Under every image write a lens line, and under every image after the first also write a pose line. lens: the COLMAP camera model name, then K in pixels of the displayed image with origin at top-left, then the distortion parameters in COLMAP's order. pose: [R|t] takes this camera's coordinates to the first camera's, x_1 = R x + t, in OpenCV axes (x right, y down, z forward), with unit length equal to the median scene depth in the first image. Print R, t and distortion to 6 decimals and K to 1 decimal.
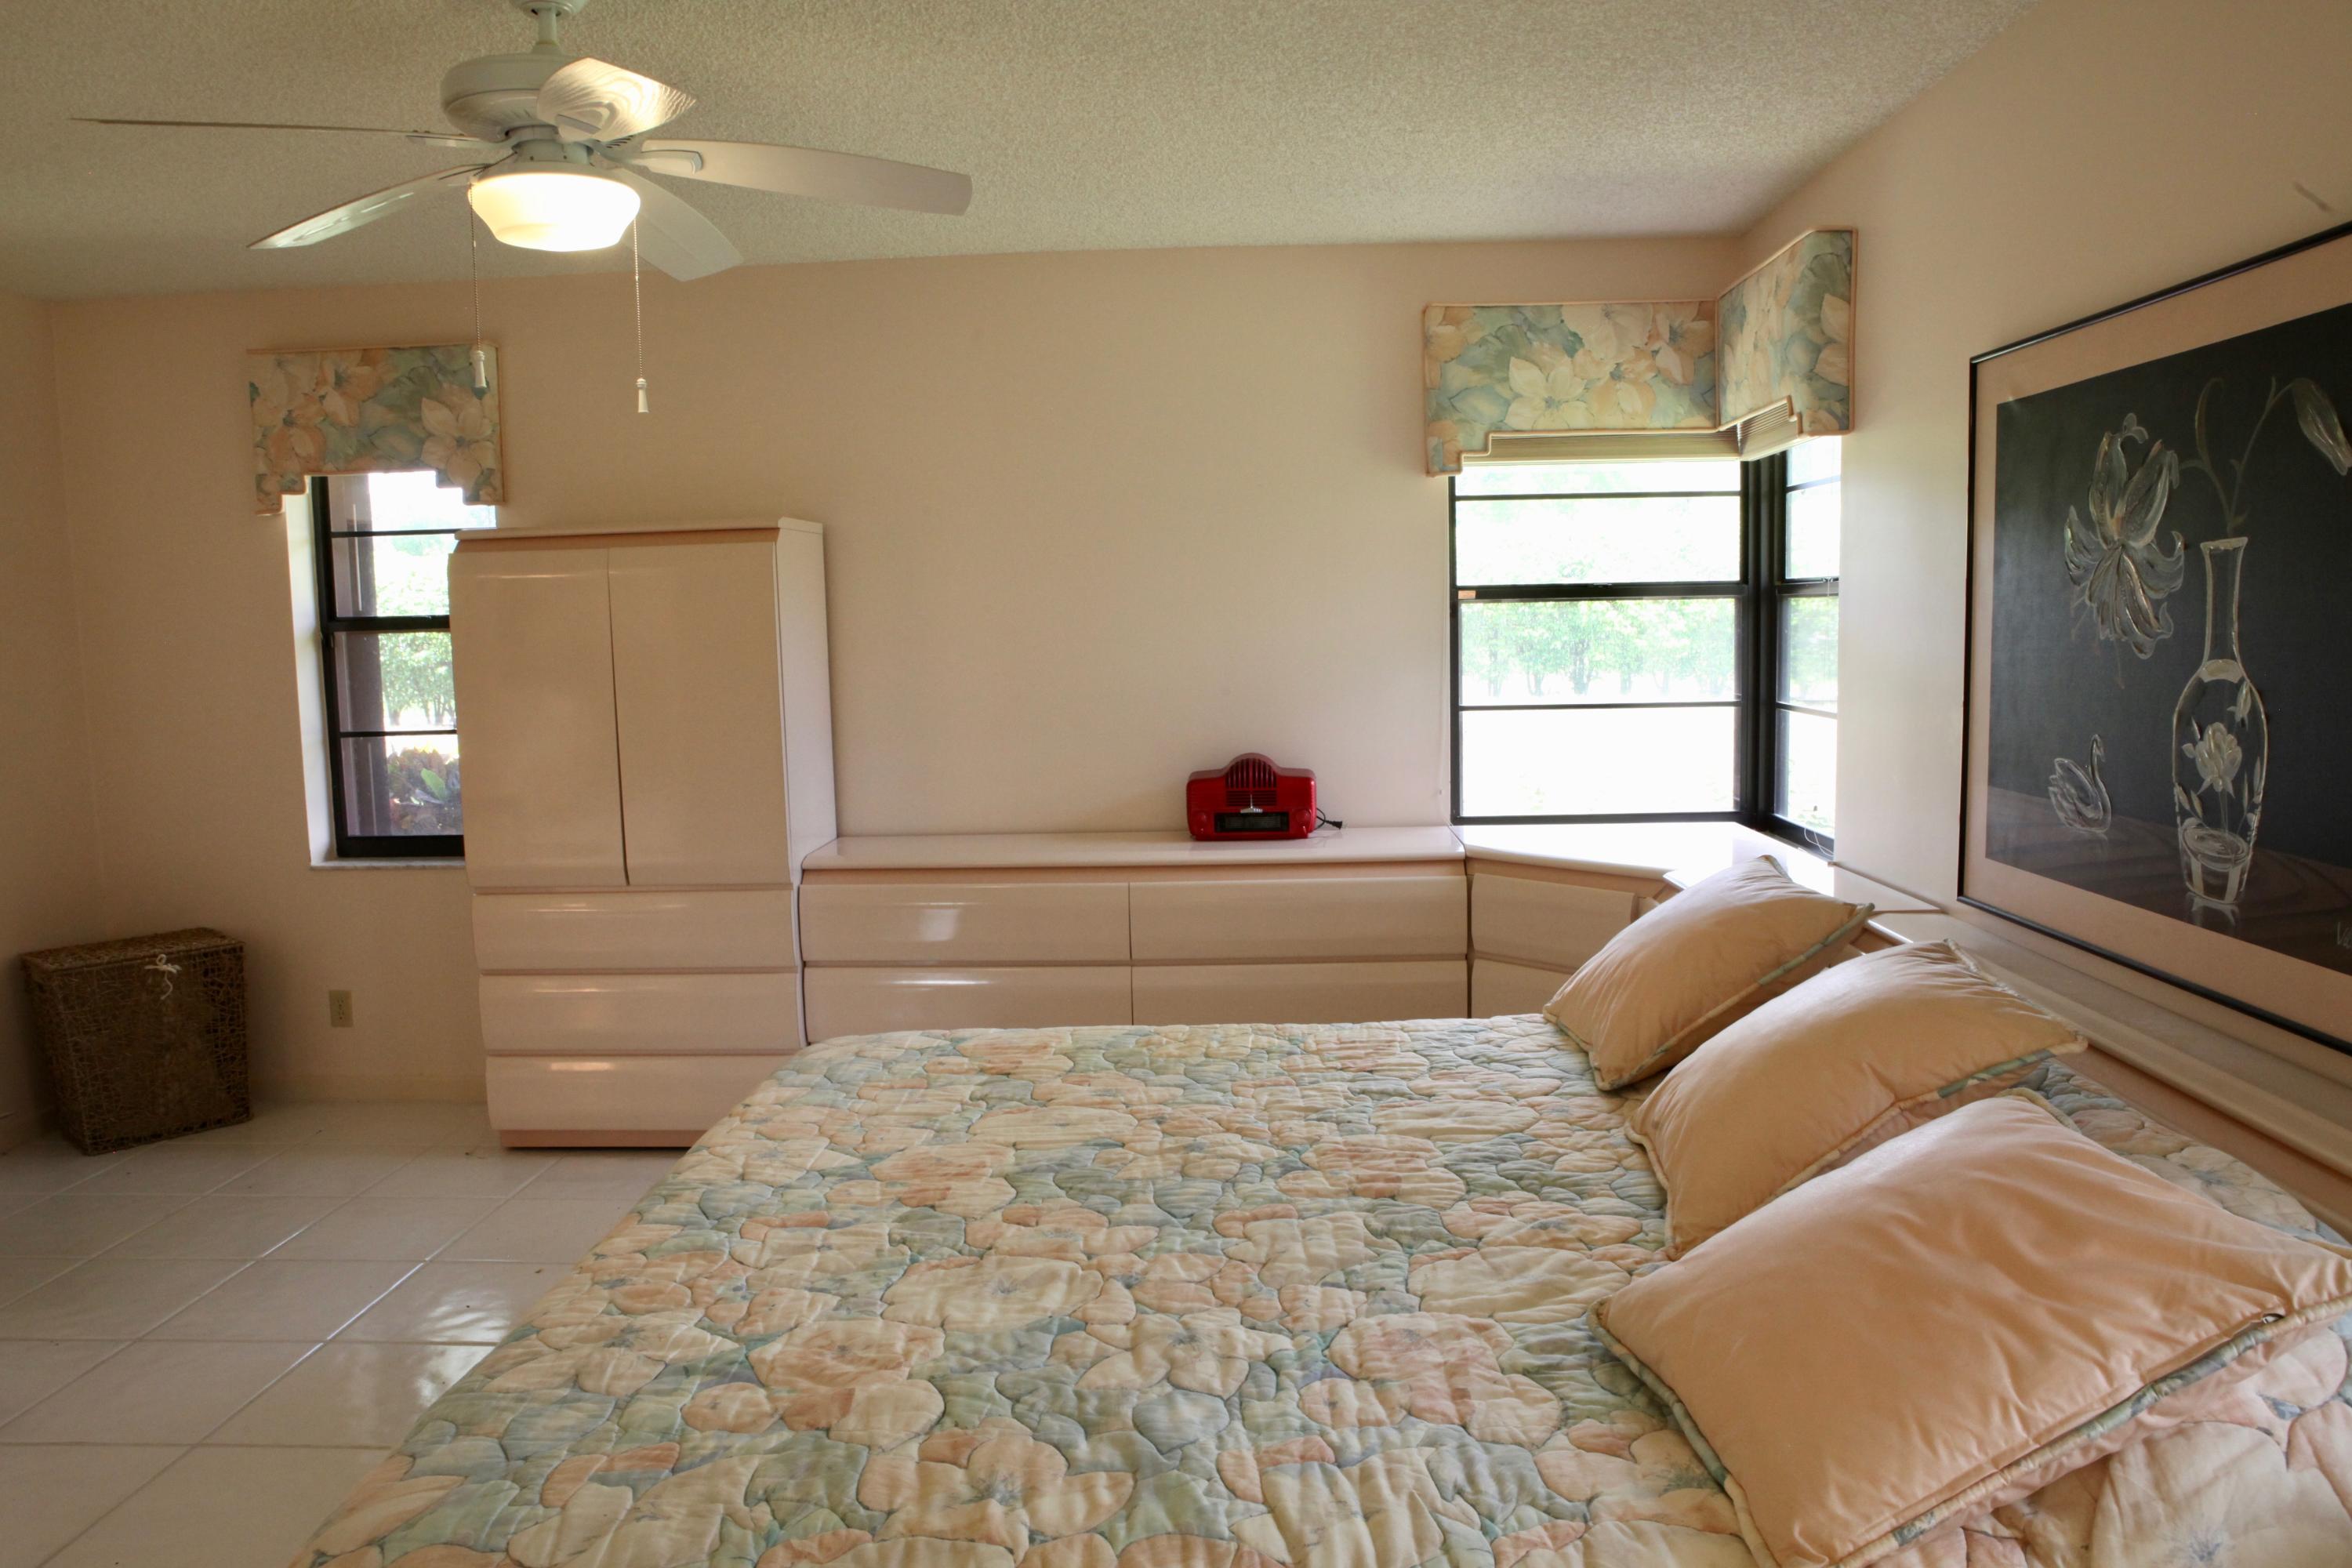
lens RADIAL K [[1612.0, 0, 1176.0], [0, 1612.0, 784.0], [0, 0, 1]] dist [-0.109702, 0.076814]
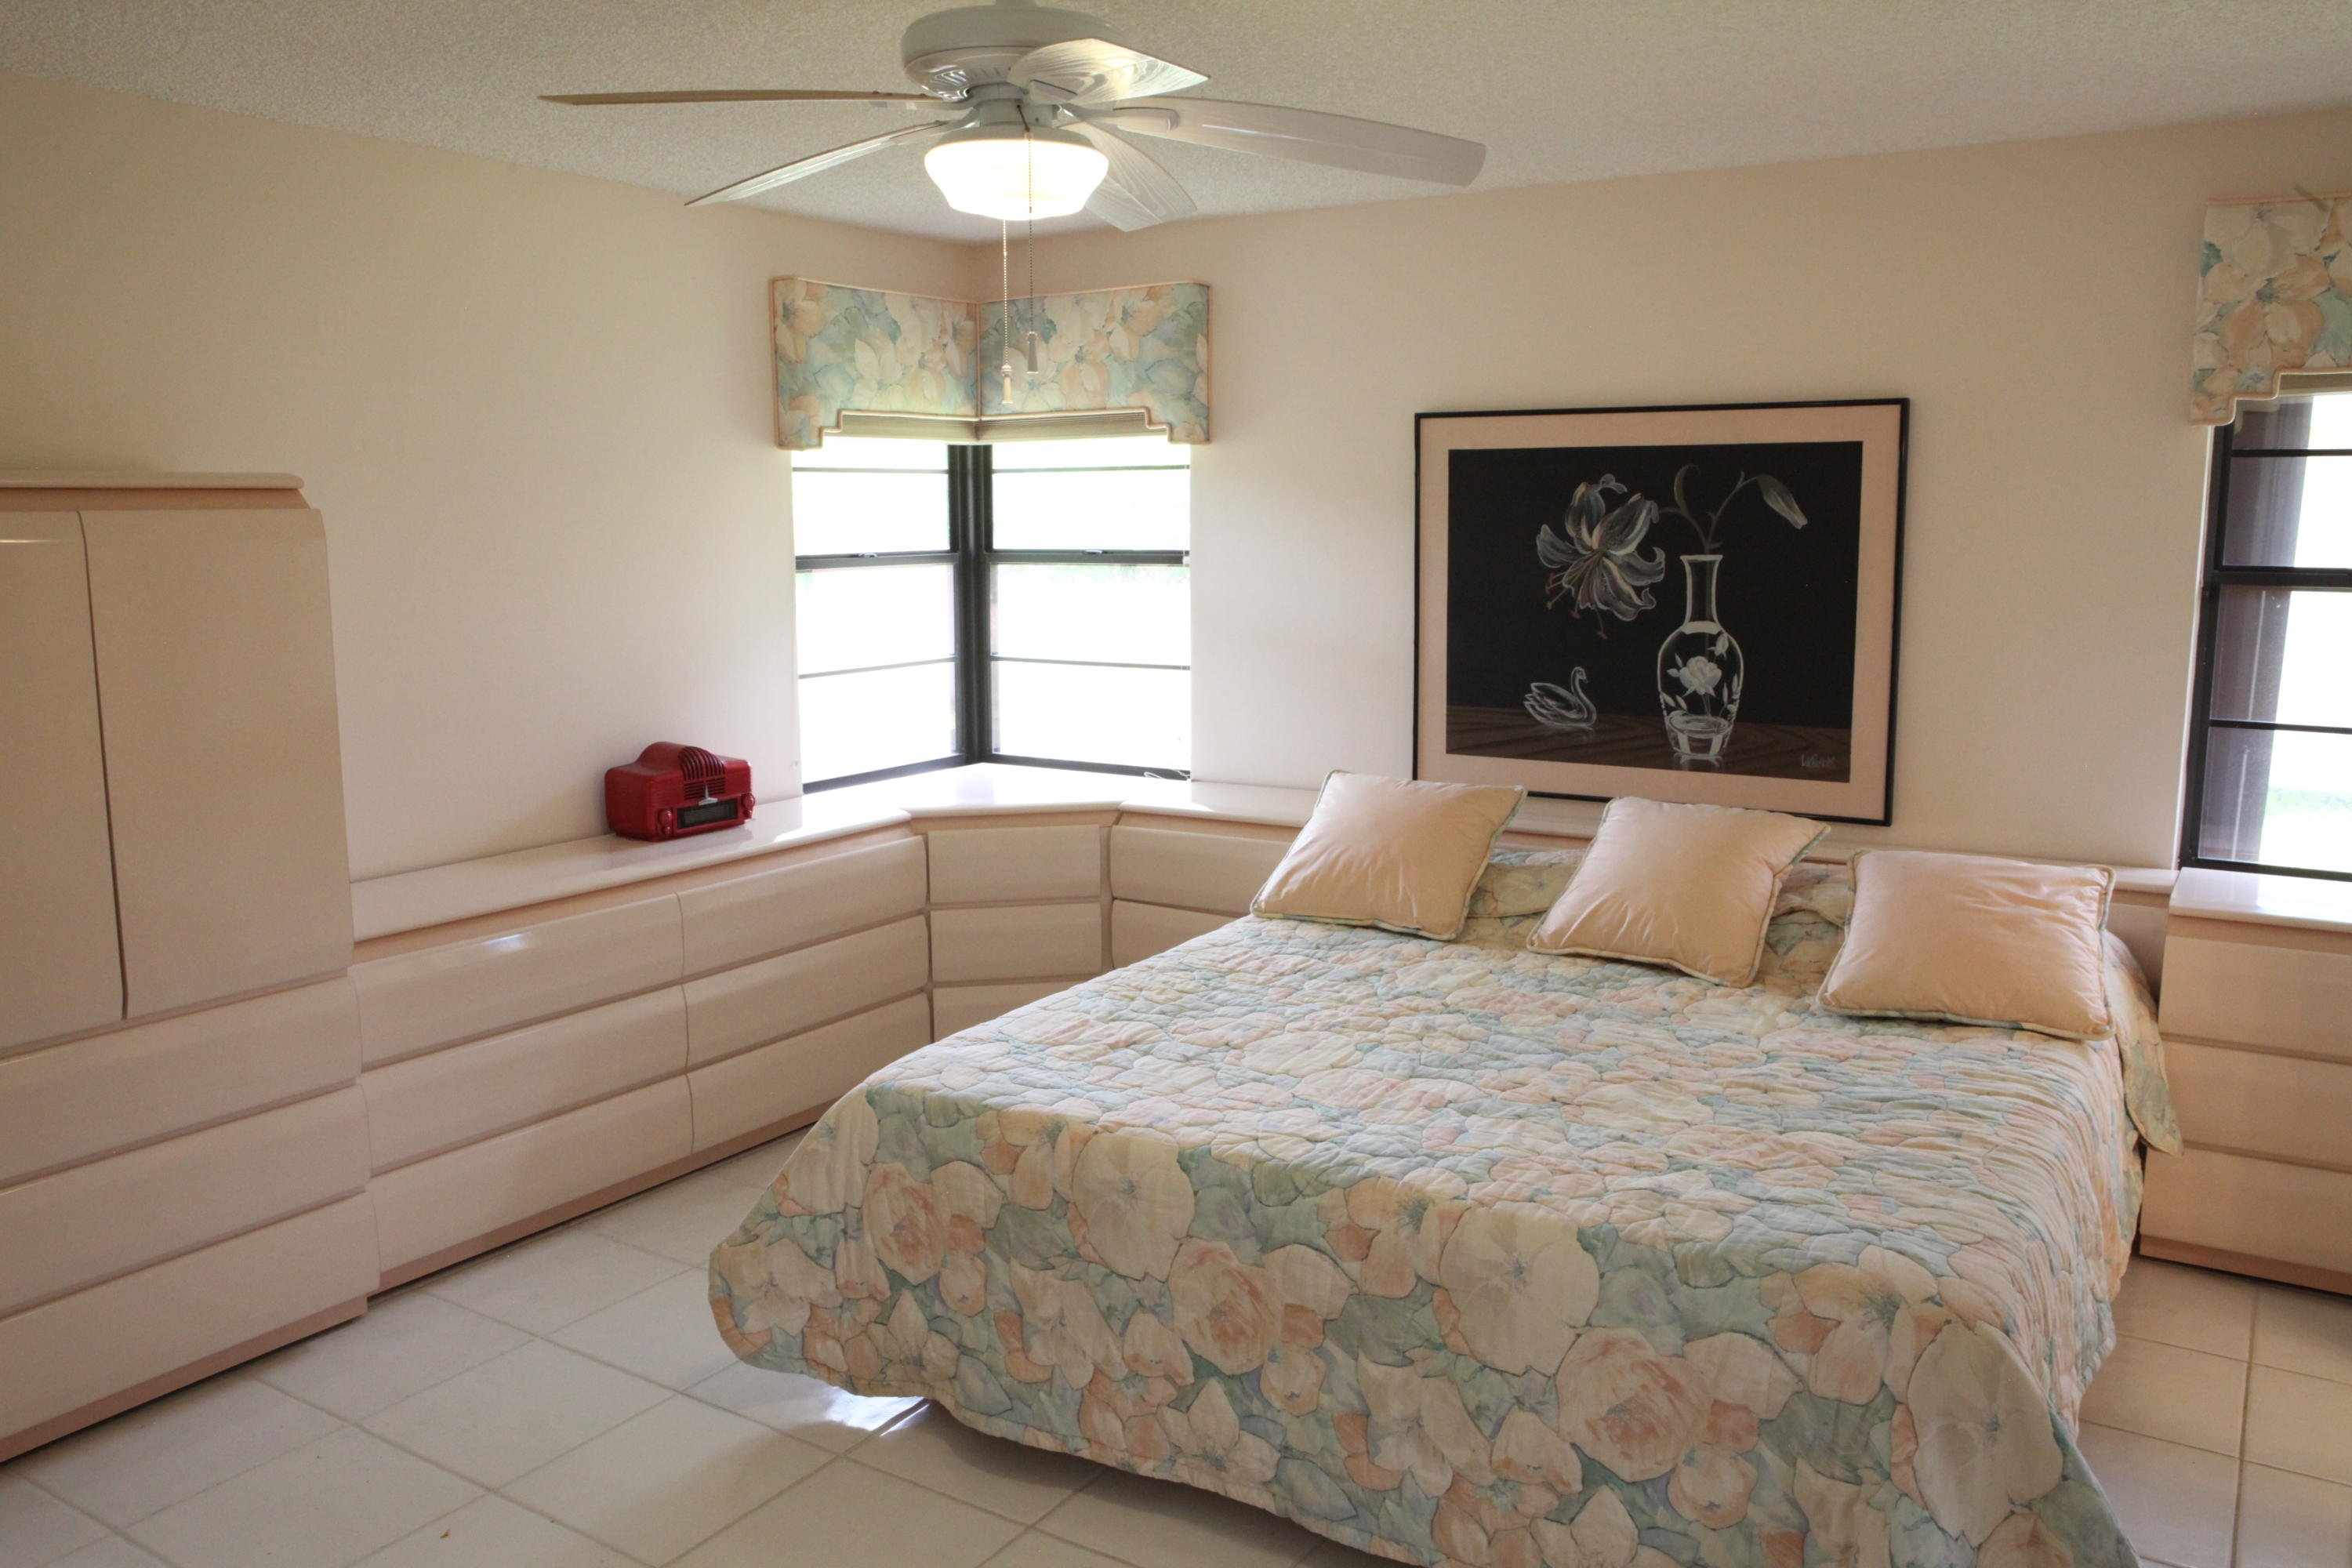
lens RADIAL K [[1791.5, 0, 1176.0], [0, 1791.5, 784.0], [0, 0, 1]] dist [-0.105028, 0.095594]
pose [[0.511202, -0.111799, 0.852158, -1.084475], [0.084178, 0.993249, 0.079812, -0.083107], [-0.855328, 0.030933, 0.517162, 0.355226]]
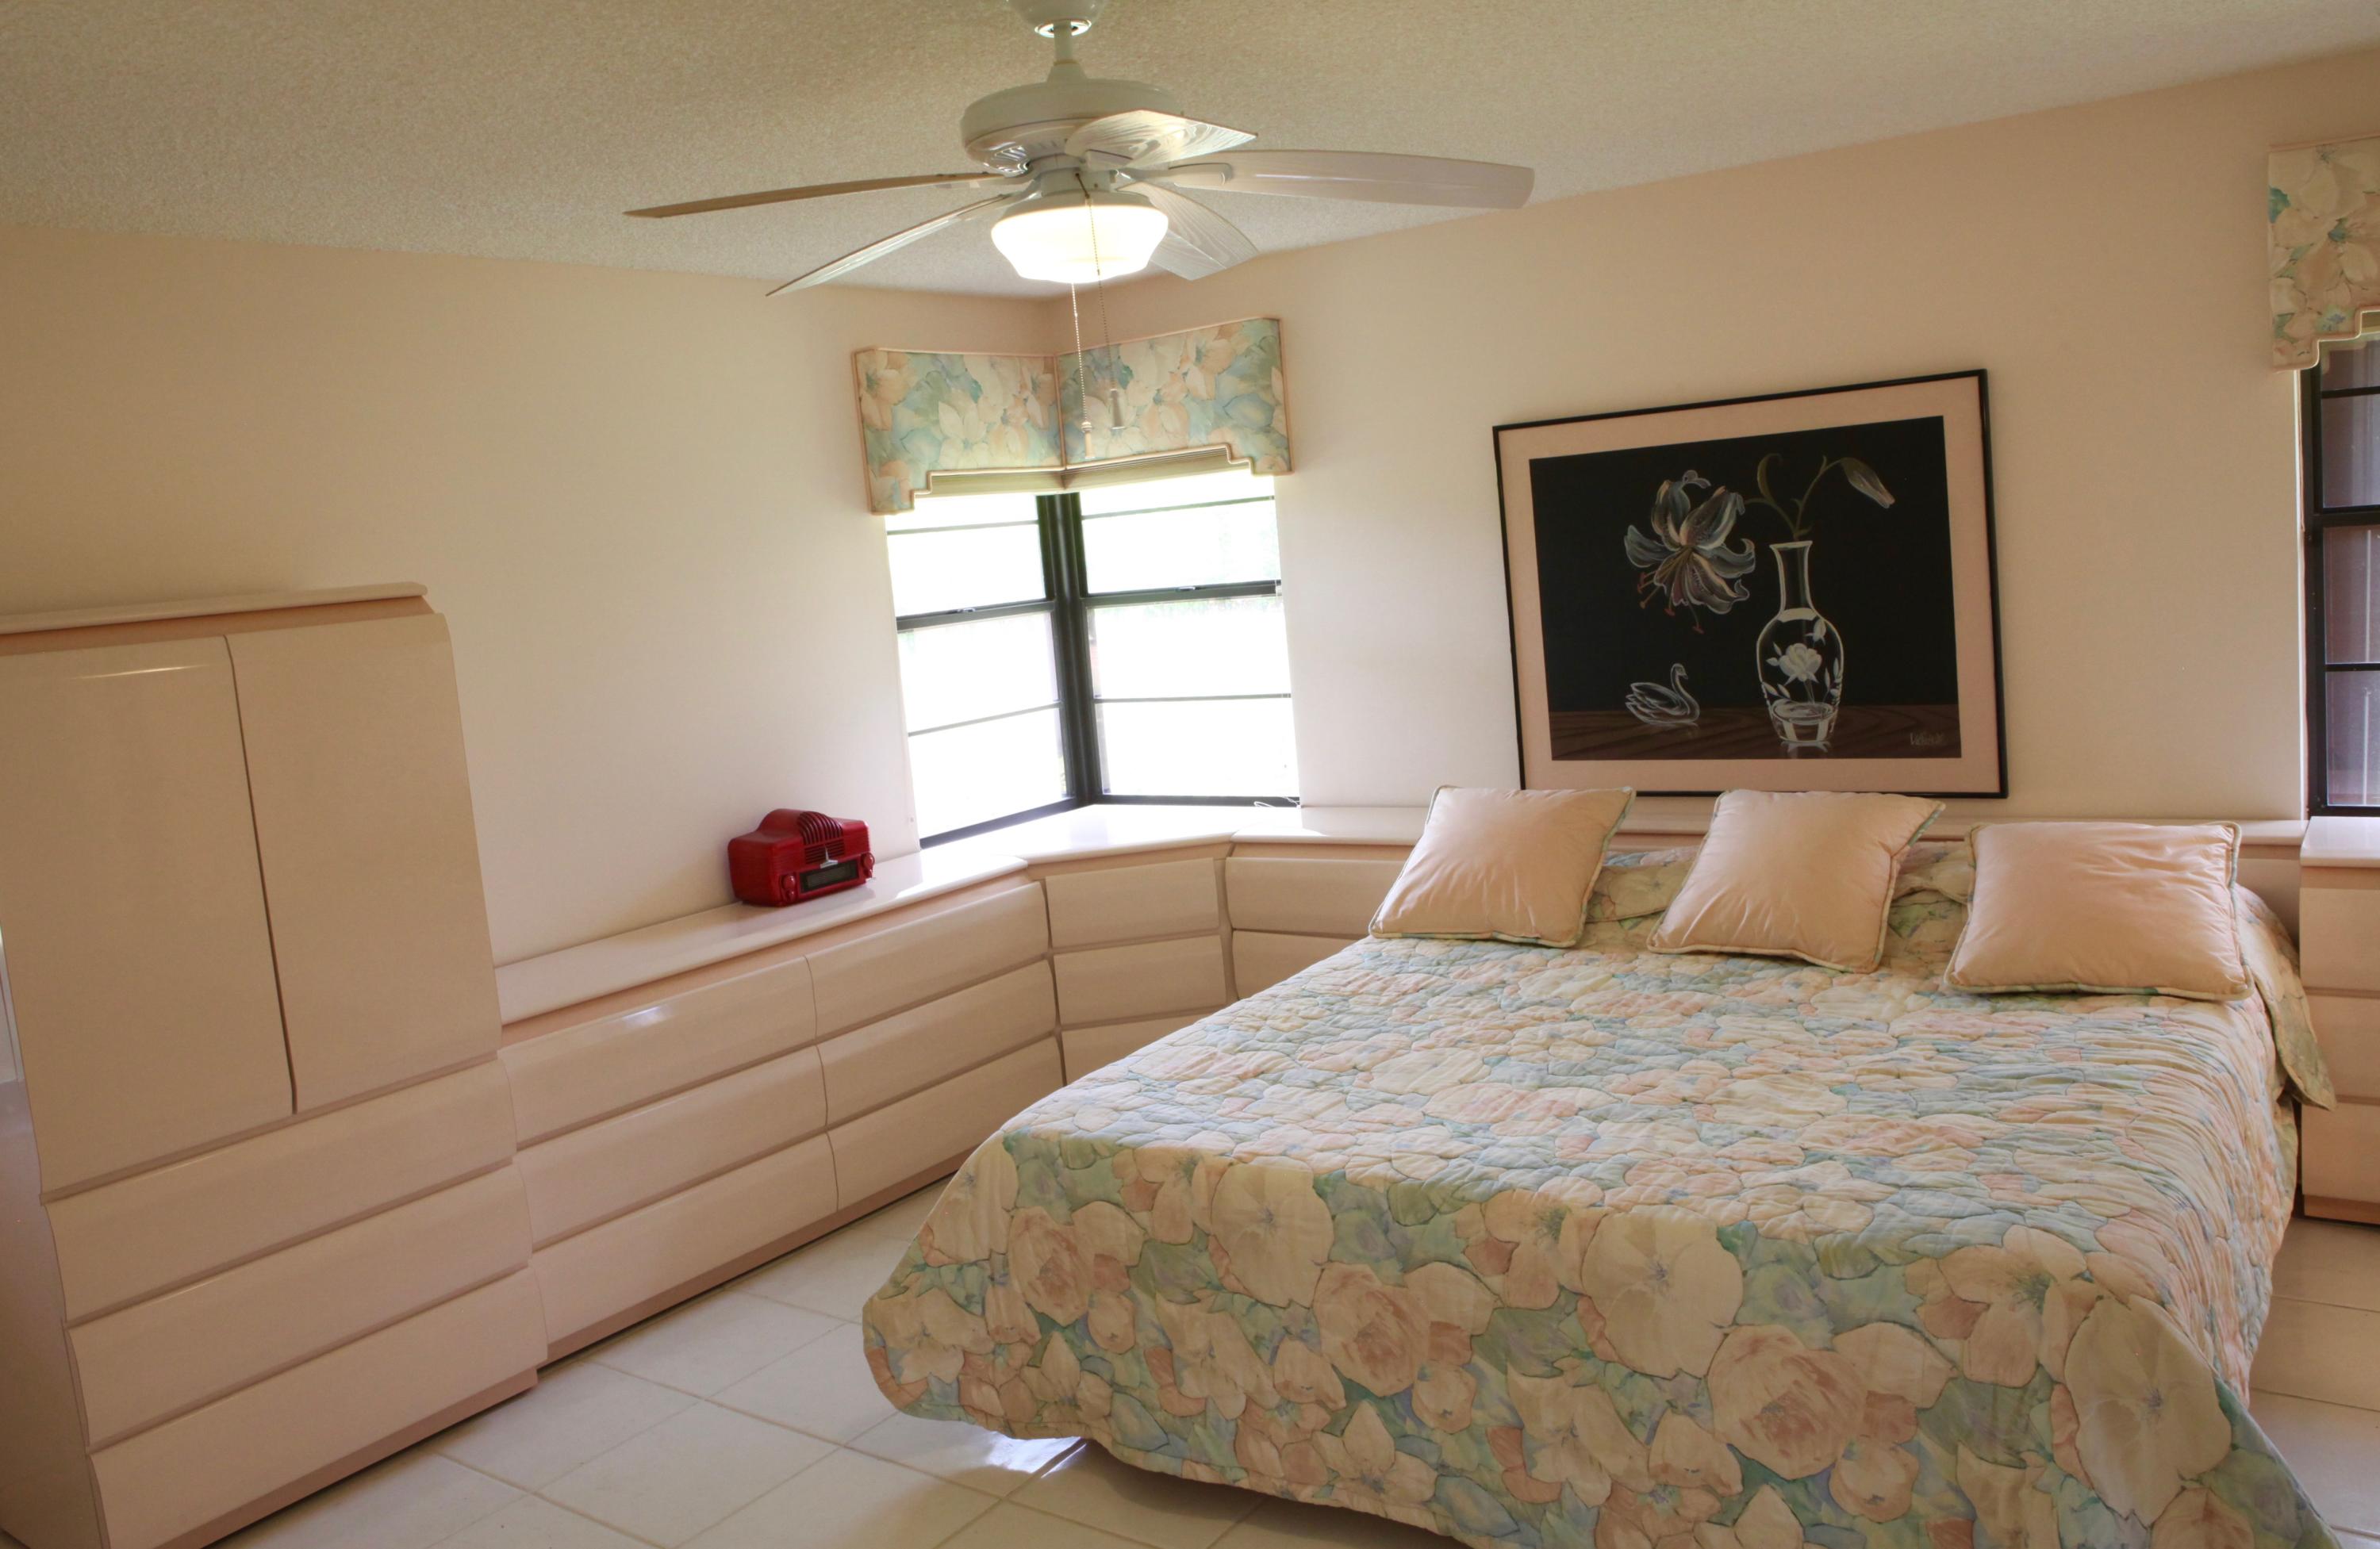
lens RADIAL K [[1792.1, 0, 1174.8], [0, 1792.1, 746.2], [0, 0, 1]] dist [-0.111198, 0.080112]
pose [[0.554555, -0.123182, 0.822979, -1.097854], [0.165049, 0.985617, 0.036310, -0.089005], [-0.815615, 0.115696, 0.566910, 0.341790]]
